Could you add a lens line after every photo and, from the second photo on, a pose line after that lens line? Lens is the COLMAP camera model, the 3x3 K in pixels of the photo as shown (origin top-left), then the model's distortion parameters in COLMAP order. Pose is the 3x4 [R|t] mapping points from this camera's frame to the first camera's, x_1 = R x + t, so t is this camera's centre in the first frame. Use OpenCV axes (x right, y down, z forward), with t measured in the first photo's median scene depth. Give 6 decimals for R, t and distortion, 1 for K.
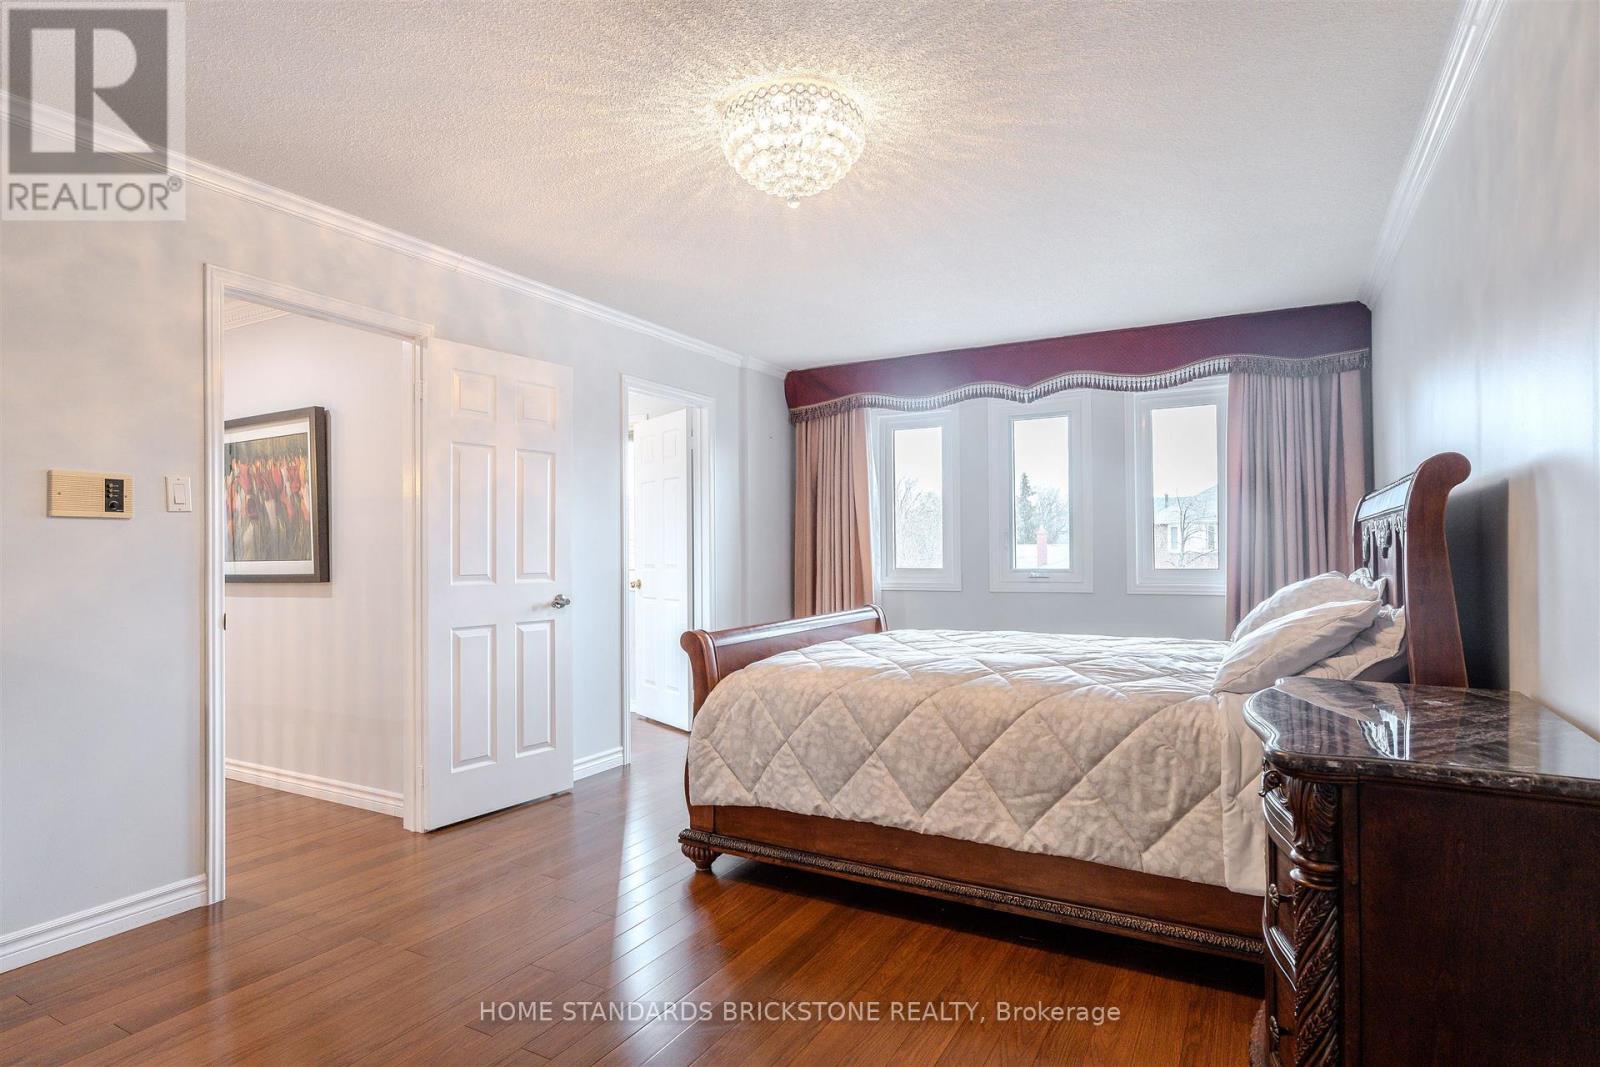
lens RADIAL K [[851.1, 0, 800.0], [0, 851.1, 533.5], [0, 0, 1]] dist [-0.007681, -0.000515]
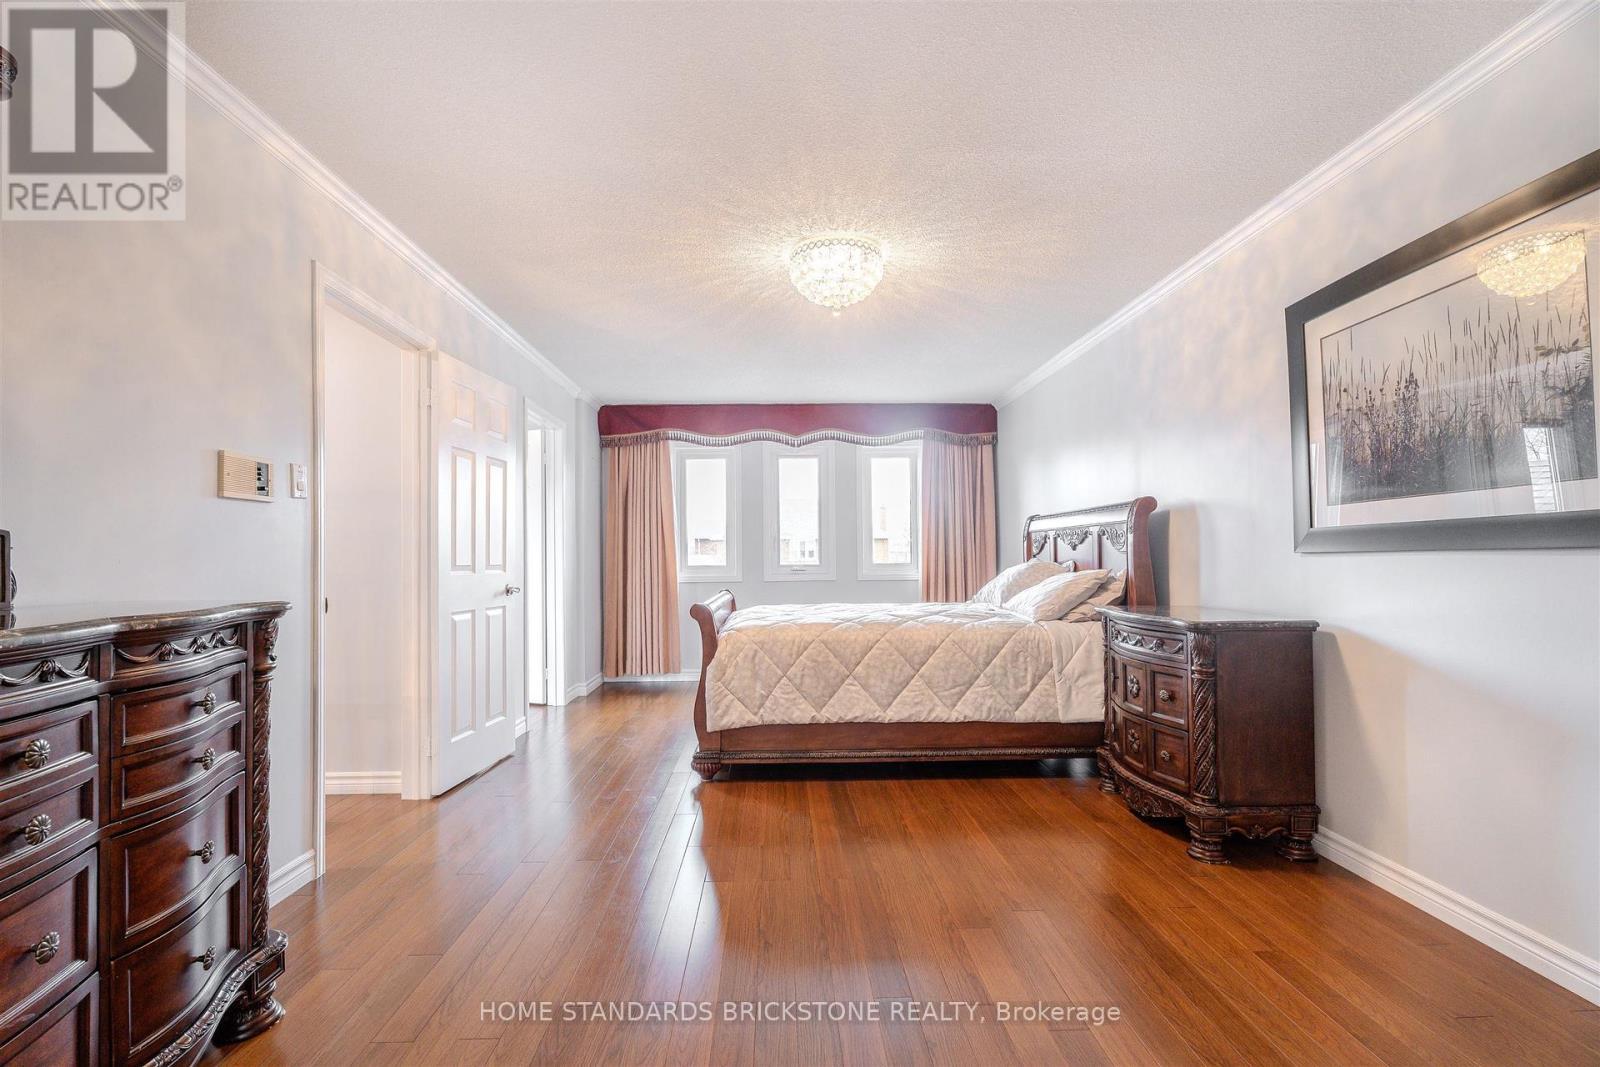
lens RADIAL K [[790.8, 0, 691.3], [0, 790.8, 542.8], [0, 0, 1]] dist [-0.002381, -0.000450]
pose [[0.859873, 0.013925, 0.510318, -0.872300], [-0.007983, 0.999872, -0.013833, 0.040795], [-0.510445, 0.007821, 0.859875, -0.072859]]
